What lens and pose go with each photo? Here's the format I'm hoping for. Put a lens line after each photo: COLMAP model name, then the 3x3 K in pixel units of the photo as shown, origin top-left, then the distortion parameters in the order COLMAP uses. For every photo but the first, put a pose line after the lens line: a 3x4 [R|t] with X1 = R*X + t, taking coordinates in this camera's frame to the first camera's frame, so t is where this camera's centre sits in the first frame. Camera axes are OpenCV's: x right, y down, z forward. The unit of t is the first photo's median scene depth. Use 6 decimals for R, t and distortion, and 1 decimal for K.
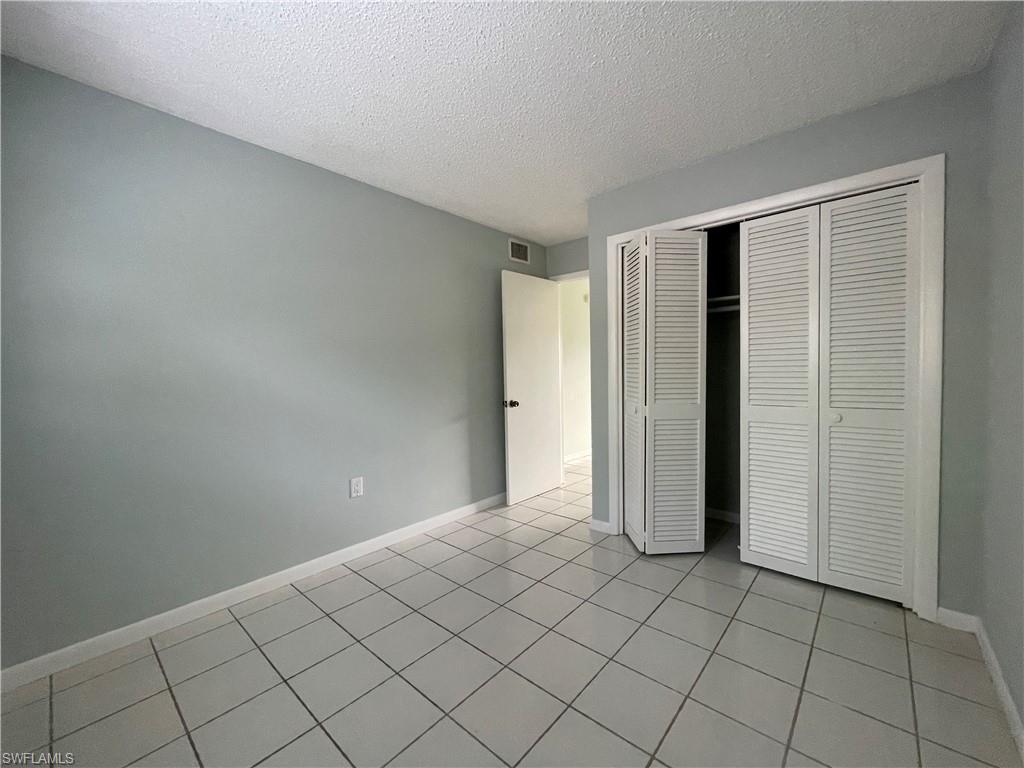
lens RADIAL K [[415.7, 0, 503.2], [0, 415.7, 382.6], [0, 0, 1]] dist [-0.002212, -0.001529]
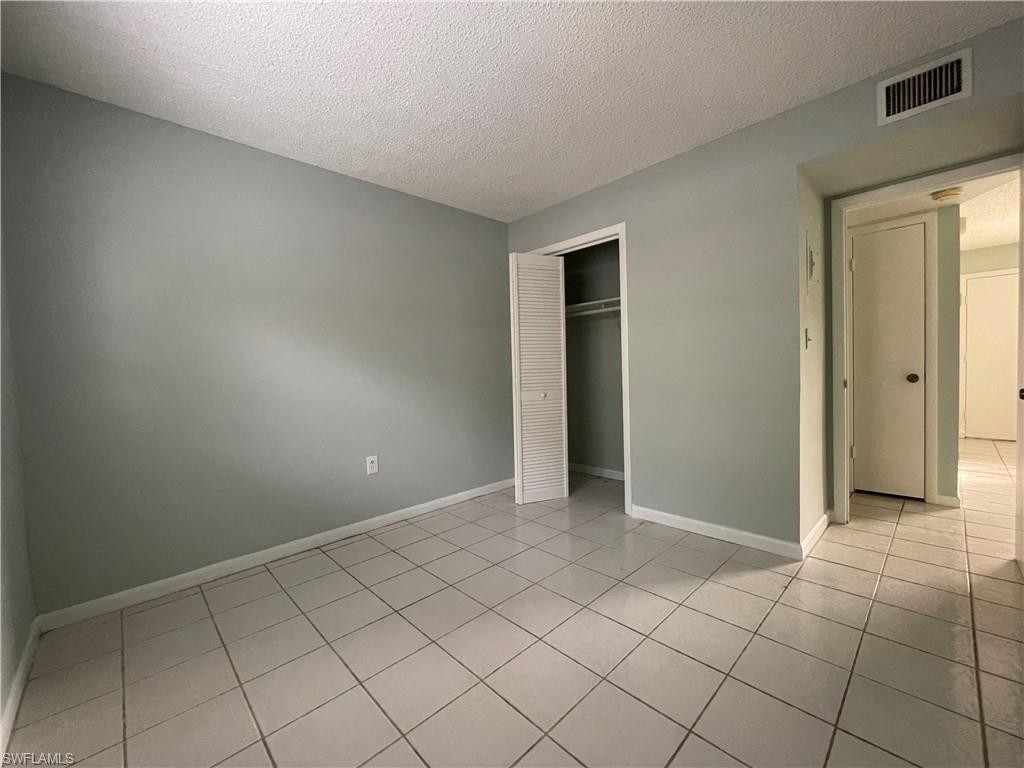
lens RADIAL K [[415.7, 0, 515.7], [0, 415.7, 376.1], [0, 0, 1]] dist [-0.002212, -0.001529]
pose [[0.997601, -0.027527, -0.063521, 0.328161], [0.029034, 0.999316, 0.022923, -0.011980], [0.062847, -0.024713, 0.997717, -0.275968]]
